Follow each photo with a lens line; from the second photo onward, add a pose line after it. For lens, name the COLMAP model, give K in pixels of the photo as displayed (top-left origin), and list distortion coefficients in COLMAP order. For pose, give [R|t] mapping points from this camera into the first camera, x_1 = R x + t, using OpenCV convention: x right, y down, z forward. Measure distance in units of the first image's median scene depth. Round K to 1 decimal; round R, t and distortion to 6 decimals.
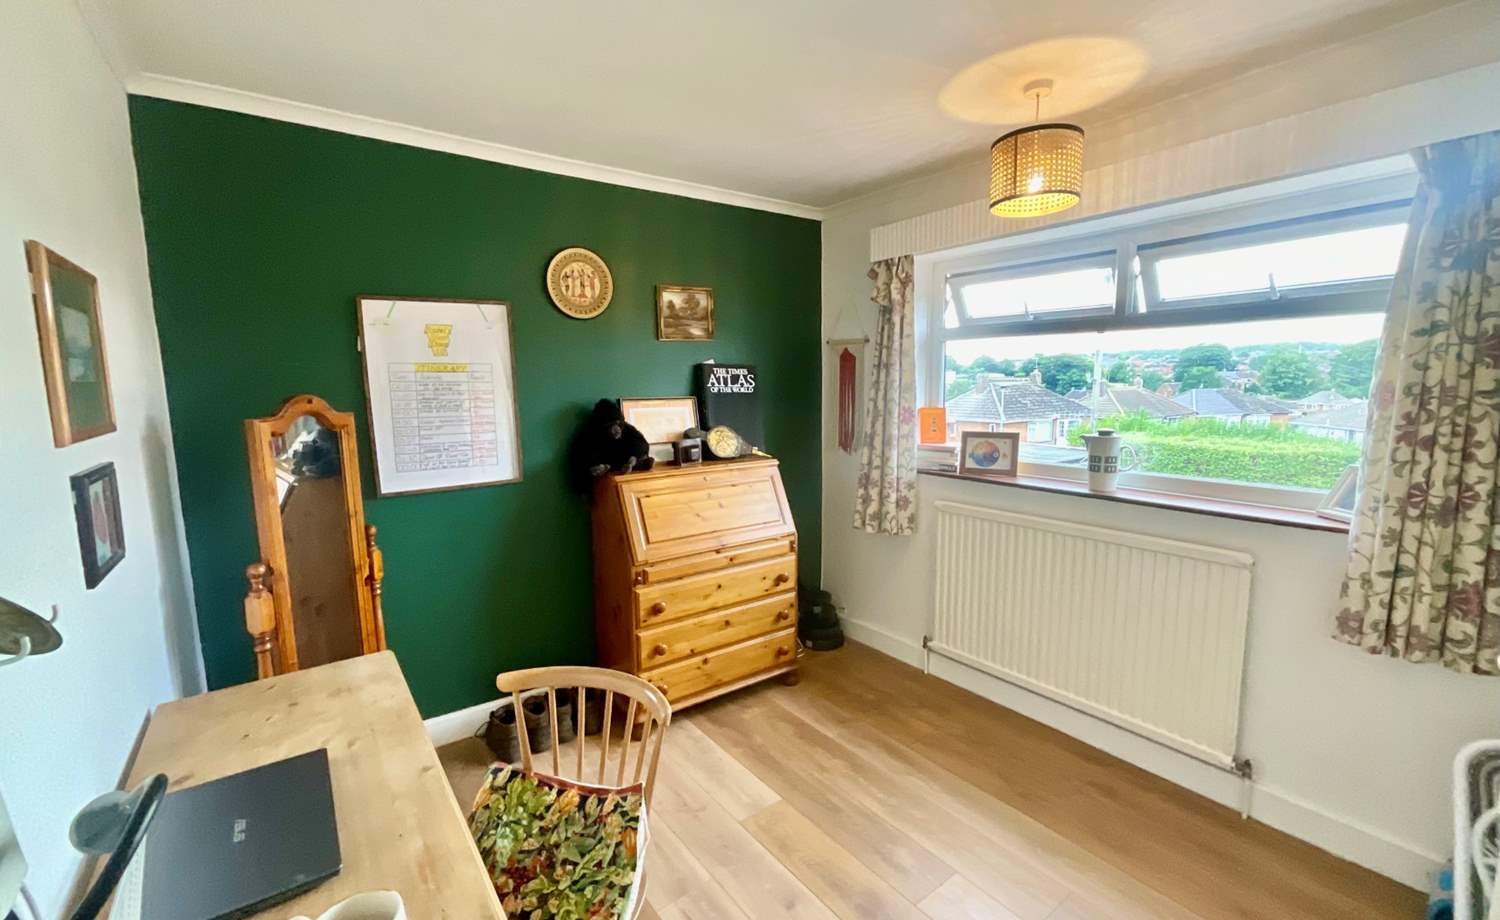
lens RADIAL K [[655.4, 0, 750.0], [0, 655.4, 460.0], [0, 0, 1]] dist [0.000788, 0.000013]
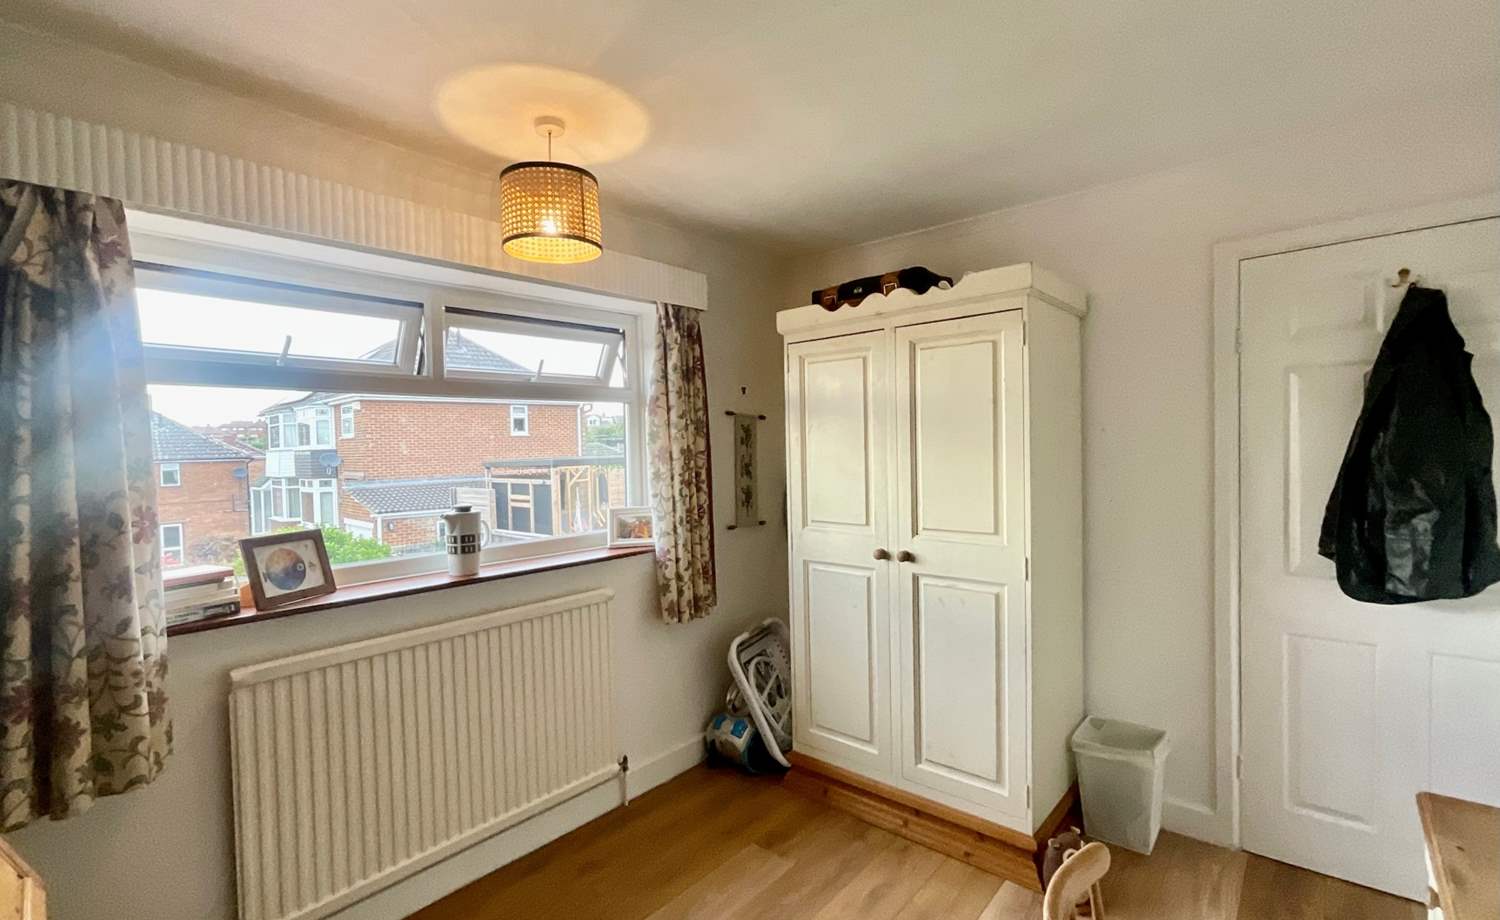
lens RADIAL K [[681.4, 0, 750.0], [0, 681.4, 460.0], [0, 0, 1]] dist [0.016175, -0.000006]
pose [[-0.226863, -0.002043, 0.973924, -0.422698], [0.147422, 0.988403, 0.036413, -0.078305], [-0.962704, 0.151839, -0.223931, 0.775865]]
